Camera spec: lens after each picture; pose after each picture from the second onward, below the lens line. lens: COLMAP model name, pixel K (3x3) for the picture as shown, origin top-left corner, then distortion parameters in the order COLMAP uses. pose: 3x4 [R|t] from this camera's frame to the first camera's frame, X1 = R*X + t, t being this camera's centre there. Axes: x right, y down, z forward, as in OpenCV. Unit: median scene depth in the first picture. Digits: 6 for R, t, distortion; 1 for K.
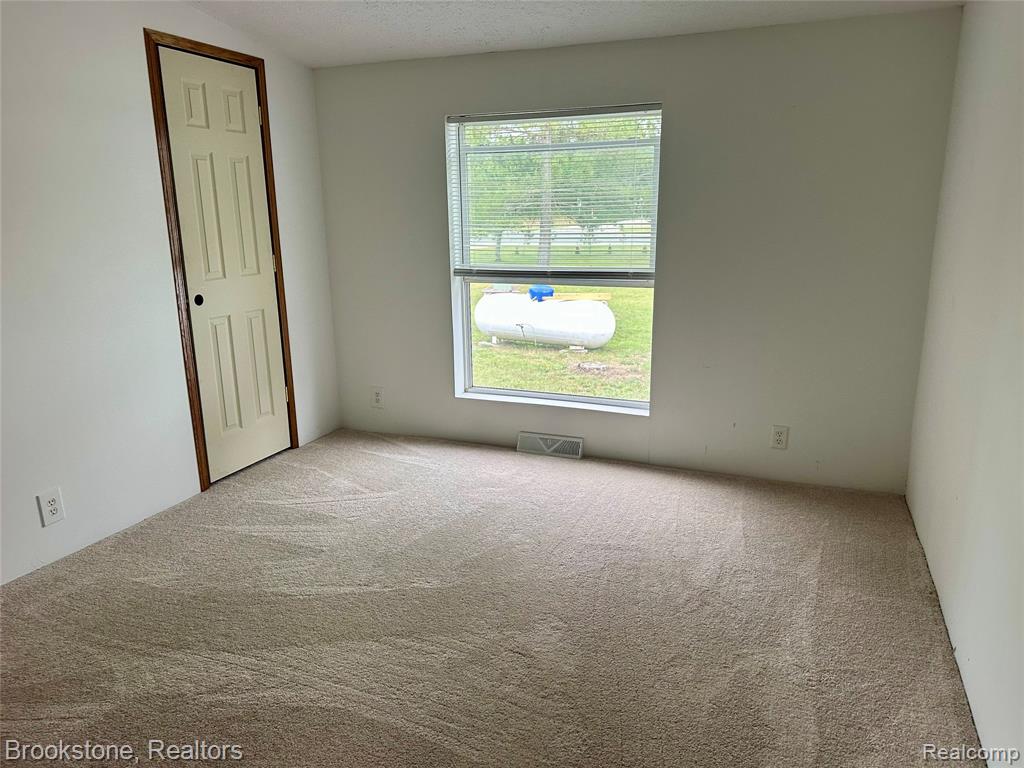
lens RADIAL K [[719.1, 0, 511.3], [0, 719.1, 386.6], [0, 0, 1]] dist [-0.035367, -0.001536]
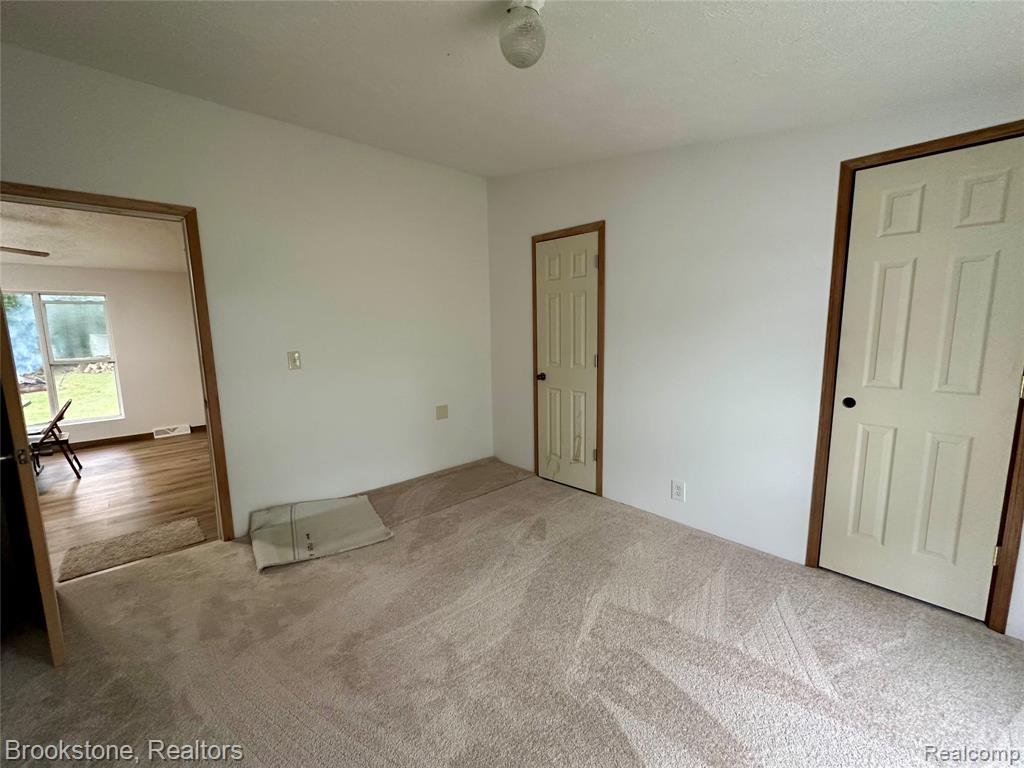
lens RADIAL K [[410.6, 0, 511.3], [0, 410.6, 381.7], [0, 0, 1]] dist [0.000864, -0.000224]
pose [[-0.424876, 0.136503, -0.894901, 0.345215], [-0.194961, 0.951570, 0.237709, -0.217607], [0.884008, 0.275467, -0.377686, 0.857635]]
